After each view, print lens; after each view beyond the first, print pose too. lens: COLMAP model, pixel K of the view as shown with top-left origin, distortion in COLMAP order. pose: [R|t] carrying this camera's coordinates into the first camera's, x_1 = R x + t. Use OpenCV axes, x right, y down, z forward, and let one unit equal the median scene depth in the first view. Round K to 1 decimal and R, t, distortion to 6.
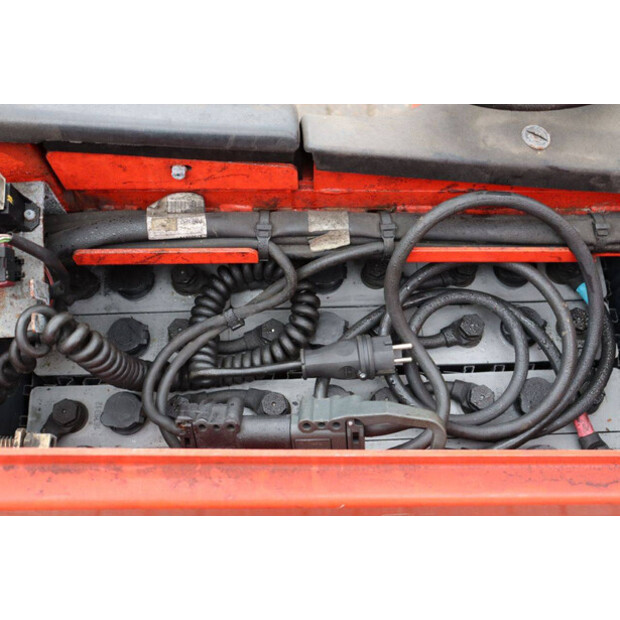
lens RADIAL K [[718.3, 0, 310.2], [0, 718.3, 294.9], [0, 0, 1]] dist [-0.017654, 0.004706]
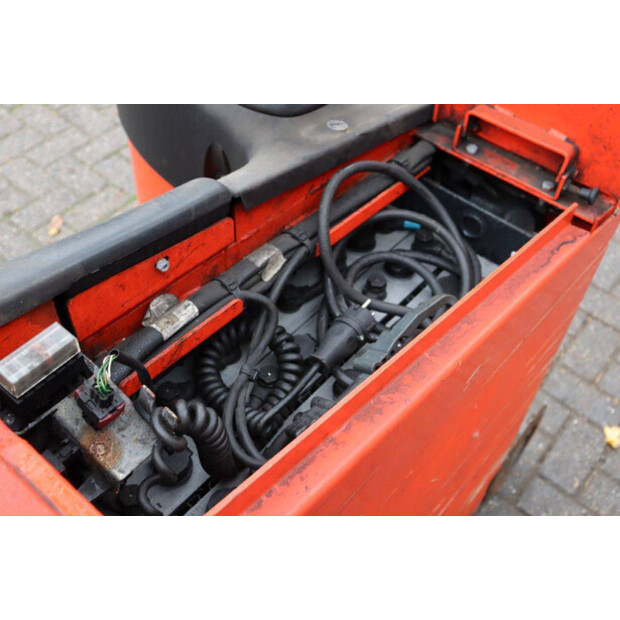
lens RADIAL K [[718.3, 0, 310.2], [0, 718.3, 294.9], [0, 0, 1]] dist [-0.017654, 0.004706]
pose [[0.684428, -0.534428, 0.495929, -0.567504], [0.655346, 0.749043, -0.097247, 0.121971], [-0.319500, 0.391564, 0.862901, -0.052774]]
